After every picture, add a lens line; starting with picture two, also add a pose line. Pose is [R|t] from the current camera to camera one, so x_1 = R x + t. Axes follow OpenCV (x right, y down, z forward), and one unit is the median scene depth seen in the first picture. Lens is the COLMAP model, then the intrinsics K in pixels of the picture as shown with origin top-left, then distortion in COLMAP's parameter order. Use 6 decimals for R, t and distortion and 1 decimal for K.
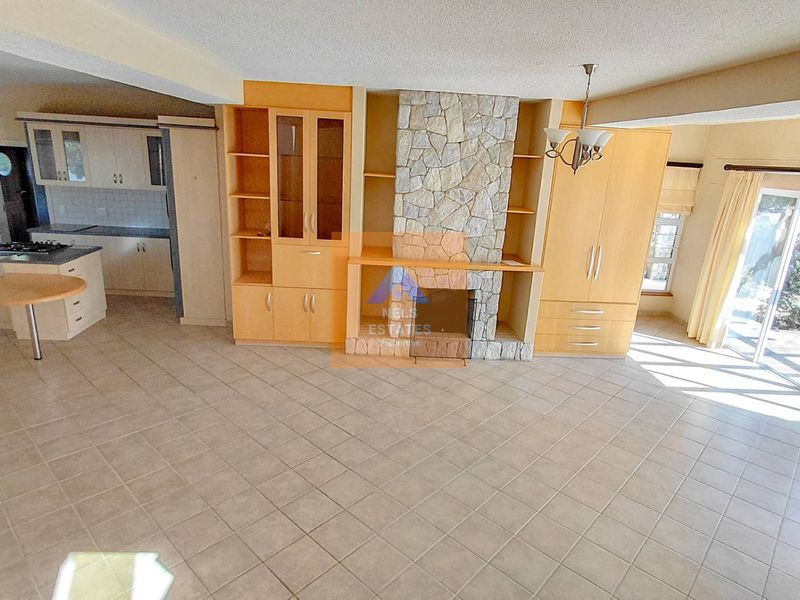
lens RADIAL K [[502.6, 0, 404.6], [0, 502.6, 299.8], [0, 0, 1]] dist [-0.012684, 0.003632]
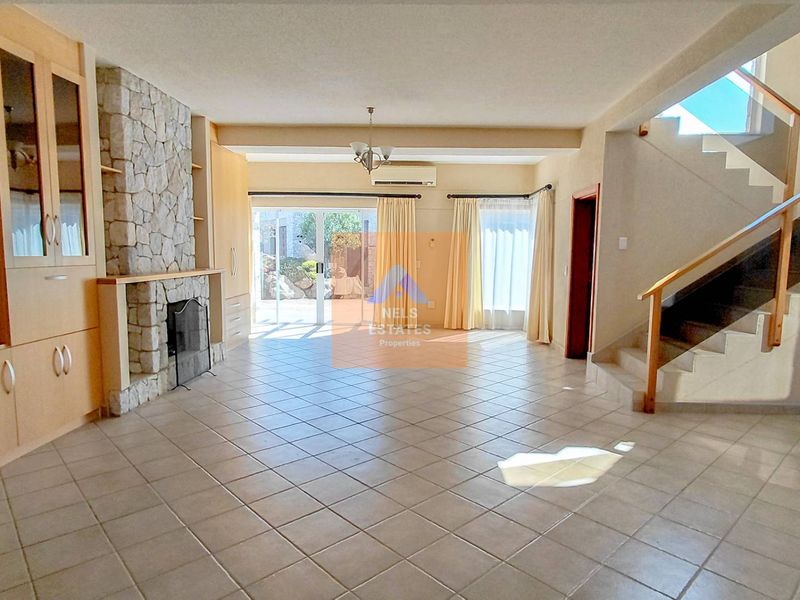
lens RADIAL K [[502.6, 0, 401.3], [0, 502.6, 301.1], [0, 0, 1]] dist [-0.012684, 0.003632]
pose [[0.070606, -0.150844, 0.986033, -0.794526], [0.273319, 0.953595, 0.126310, -0.027765], [-0.959329, 0.260583, 0.108557, 0.532949]]
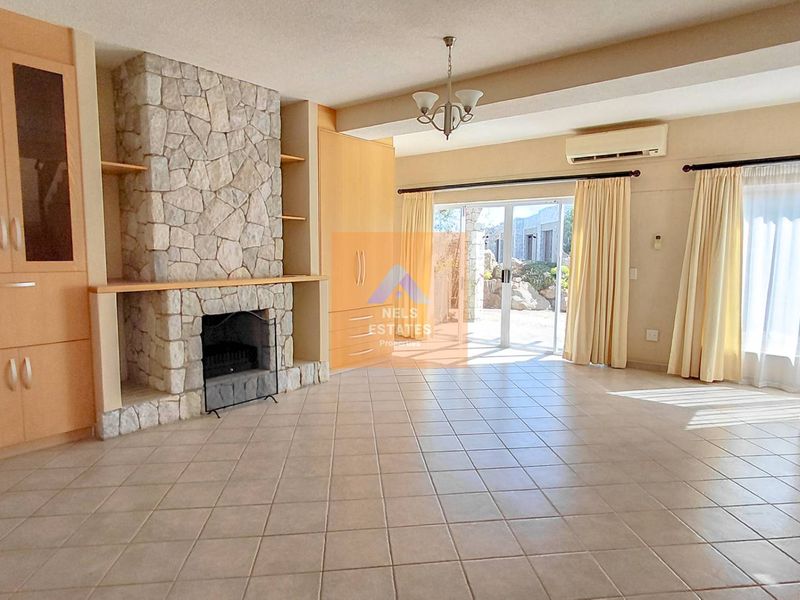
lens RADIAL K [[502.6, 0, 410.3], [0, 502.6, 299.9], [0, 0, 1]] dist [-0.012684, 0.003632]
pose [[0.640740, -0.122499, 0.757922, -0.342130], [0.242060, 0.969073, -0.048010, 0.064035], [-0.728601, 0.214225, 0.650576, 0.291000]]
